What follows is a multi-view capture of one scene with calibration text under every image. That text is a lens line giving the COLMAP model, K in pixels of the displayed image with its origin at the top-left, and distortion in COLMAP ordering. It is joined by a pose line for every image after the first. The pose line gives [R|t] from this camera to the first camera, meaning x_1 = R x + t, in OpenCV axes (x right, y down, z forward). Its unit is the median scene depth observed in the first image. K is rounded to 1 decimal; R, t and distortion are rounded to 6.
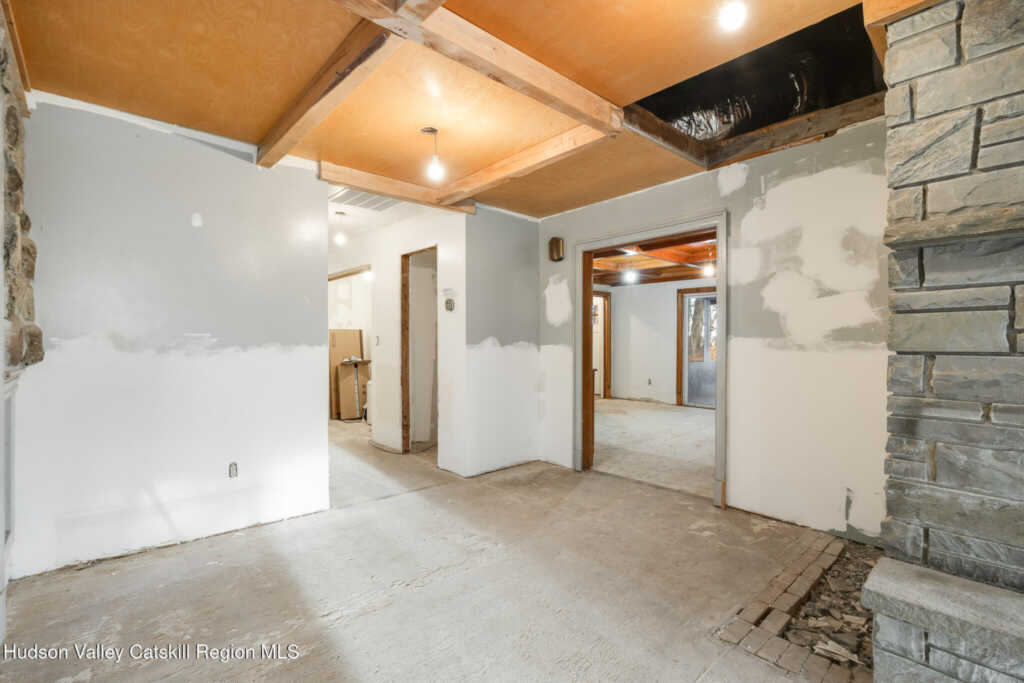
lens RADIAL K [[482.6, 0, 512.0], [0, 482.6, 341.5], [0, 0, 1]] dist [0.000824, 0.000017]
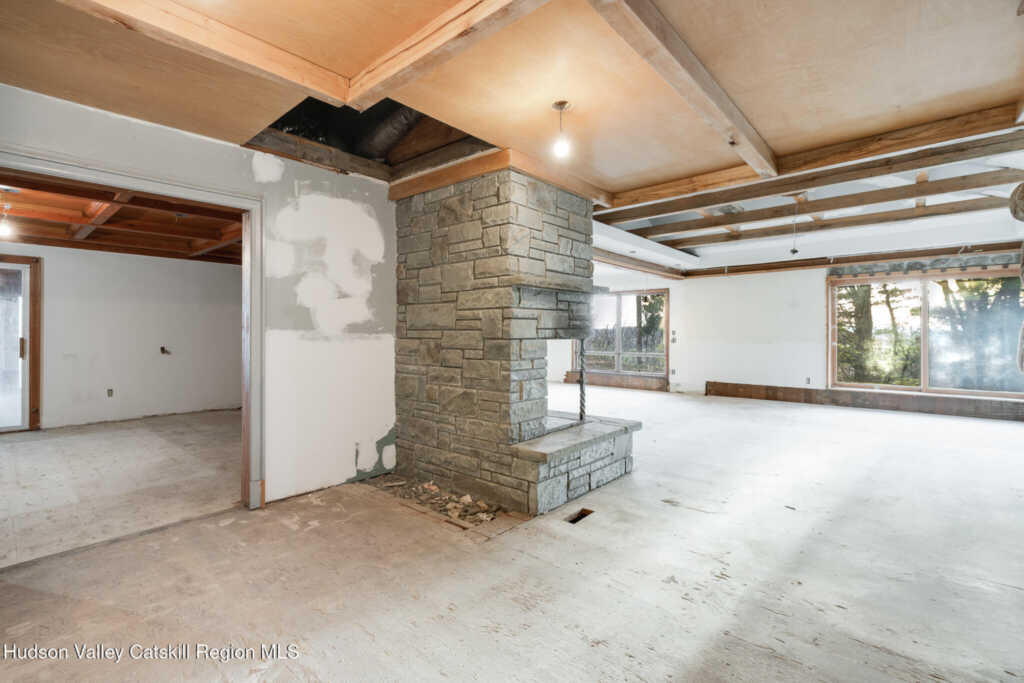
lens RADIAL K [[462.7, 0, 507.0], [0, 462.7, 331.8], [0, 0, 1]] dist [-0.012943, -0.000084]
pose [[-0.130071, 0.003032, 0.991500, -0.582031], [0.001904, 0.999994, -0.002808, -0.000421], [-0.991503, 0.001523, -0.130076, 0.694157]]
